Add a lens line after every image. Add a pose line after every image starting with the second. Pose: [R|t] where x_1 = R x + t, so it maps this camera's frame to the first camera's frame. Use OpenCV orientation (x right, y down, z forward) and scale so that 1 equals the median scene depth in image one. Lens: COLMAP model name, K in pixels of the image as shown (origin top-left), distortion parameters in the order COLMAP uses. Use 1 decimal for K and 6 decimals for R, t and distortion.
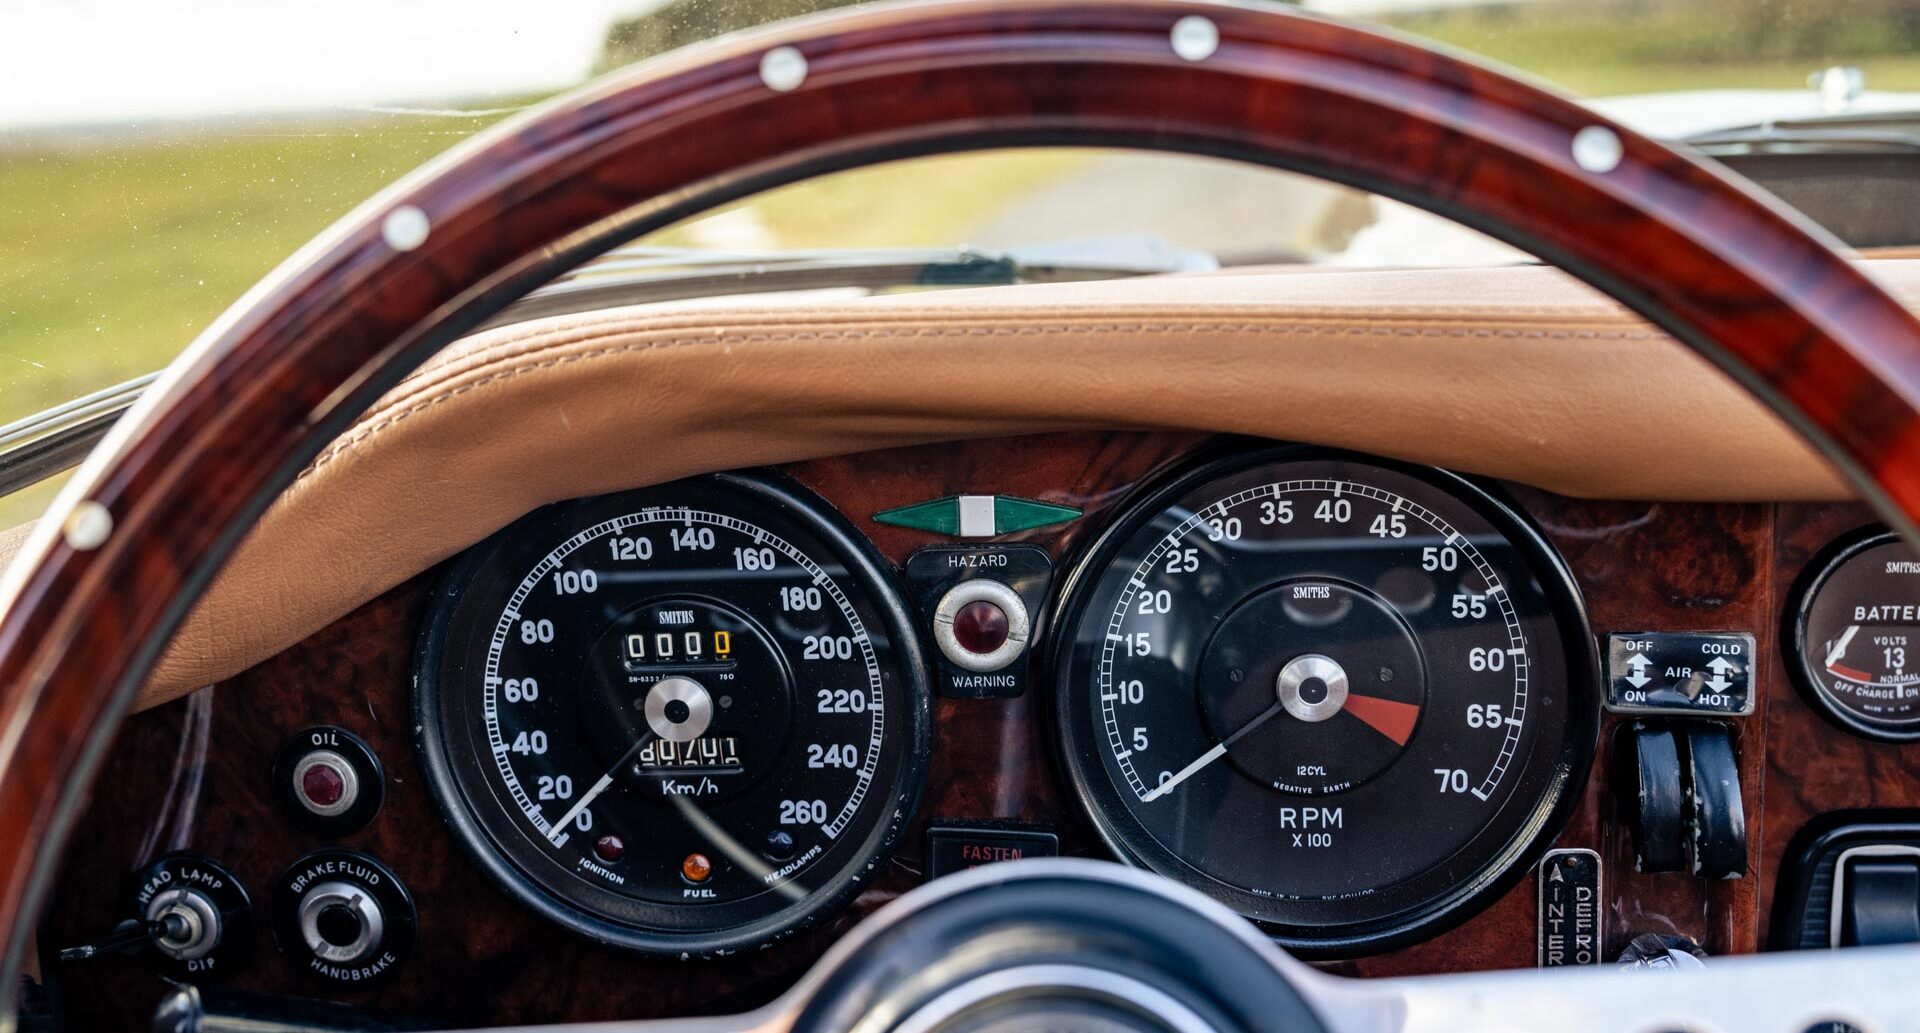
lens RADIAL K [[1821.4, 0, 941.1], [0, 1821.4, 517.2], [0, 0, 1]] dist [-0.016676, 0.000000]
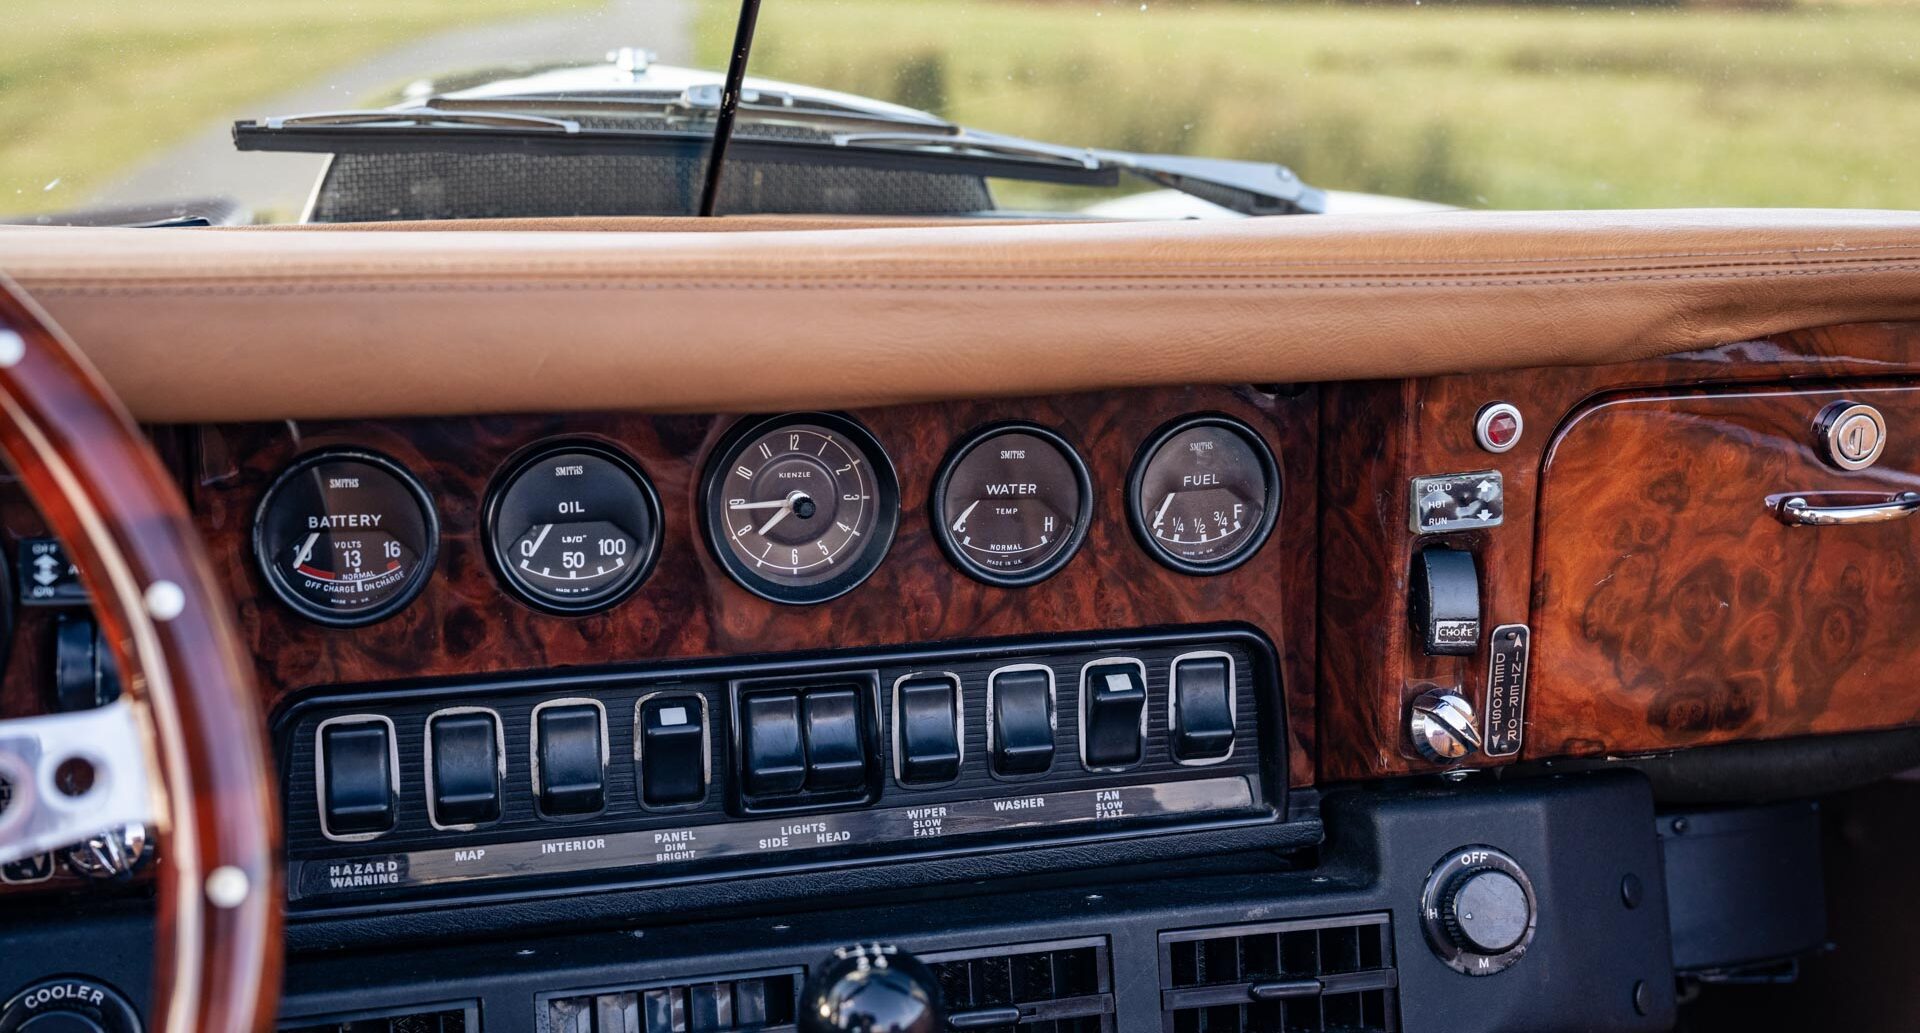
lens RADIAL K [[2083.2, 0, 959.3], [0, 2083.2, 514.2], [0, 0, 1]] dist [0.002376, 0.000000]
pose [[0.934749, -0.029664, 0.354069, 0.430620], [0.028946, 0.999554, 0.007325, 0.051365], [-0.354129, 0.003402, 0.935190, -0.471245]]
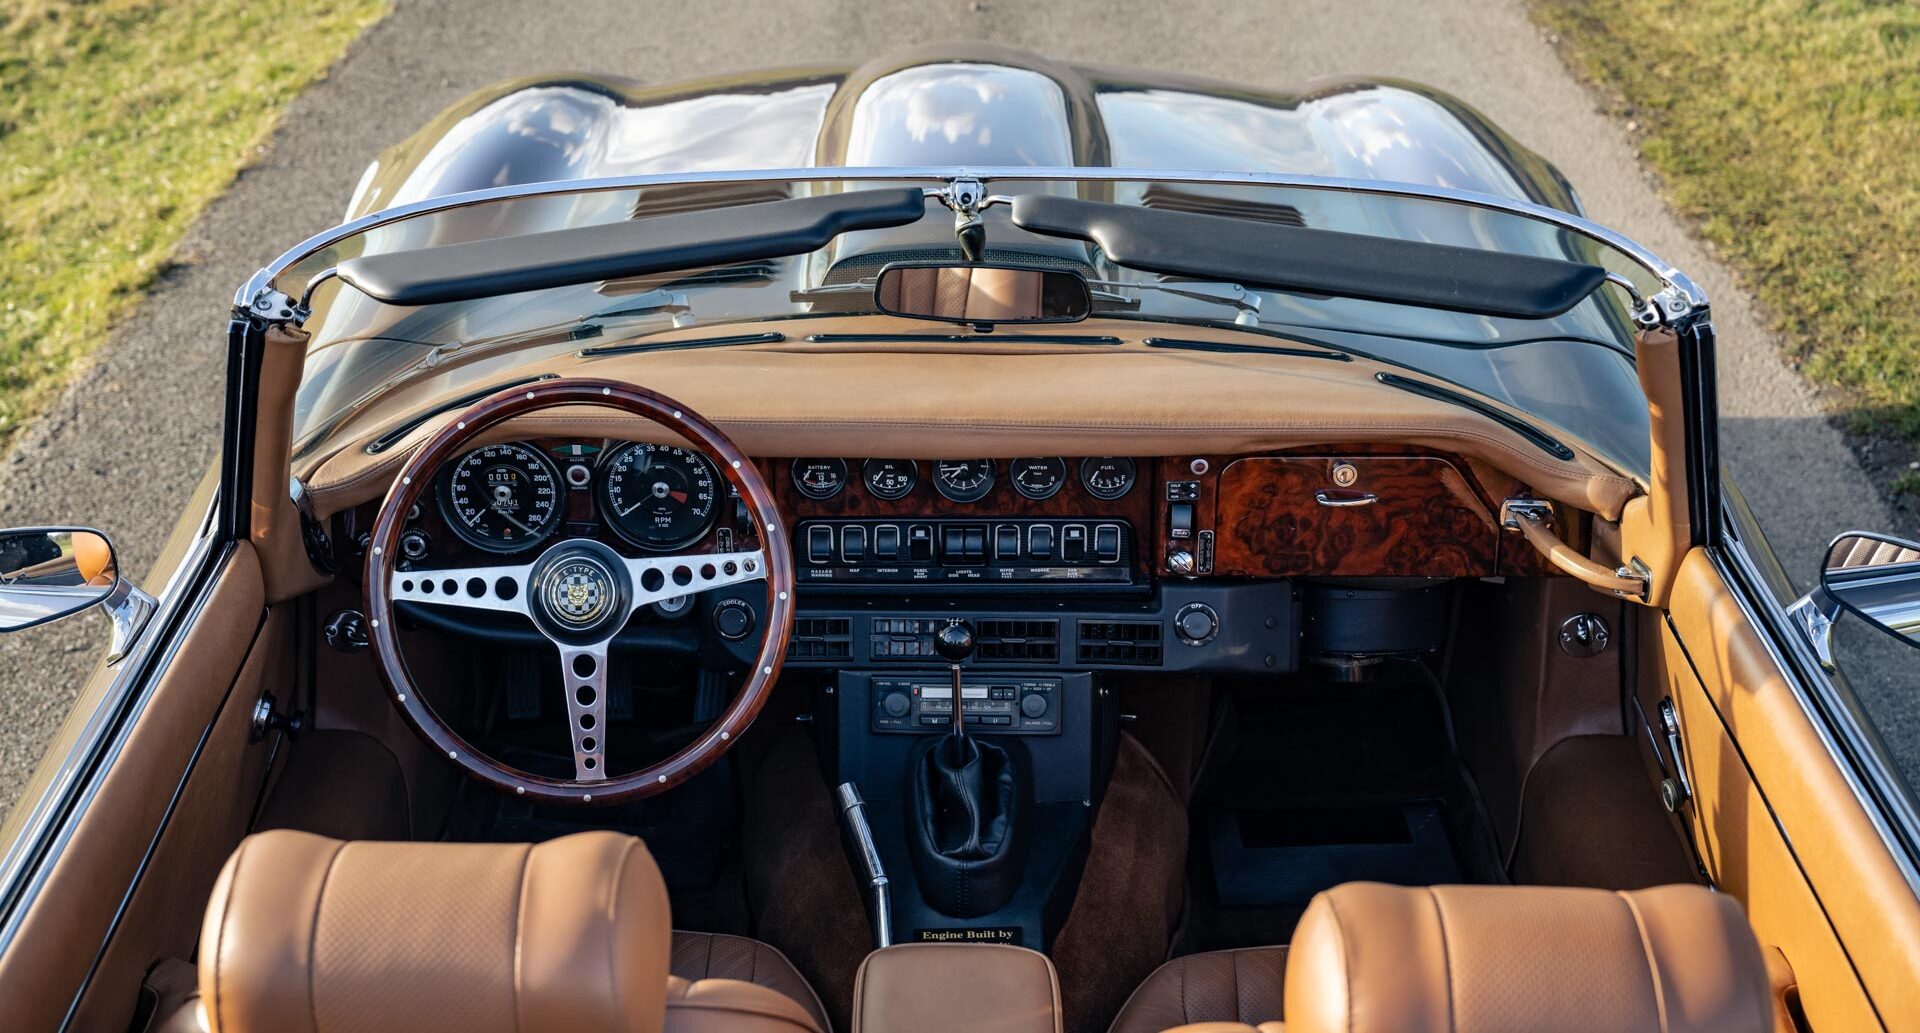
lens RADIAL K [[2330.1, 0, 943.8], [0, 2330.1, 504.3], [0, 0, 1]] dist [0.012503, 0.000000]
pose [[0.995456, -0.000756, 0.095215, 0.327224], [-0.020251, 0.975409, 0.219468, -1.001055], [-0.093039, -0.220399, 0.970962, -4.008238]]
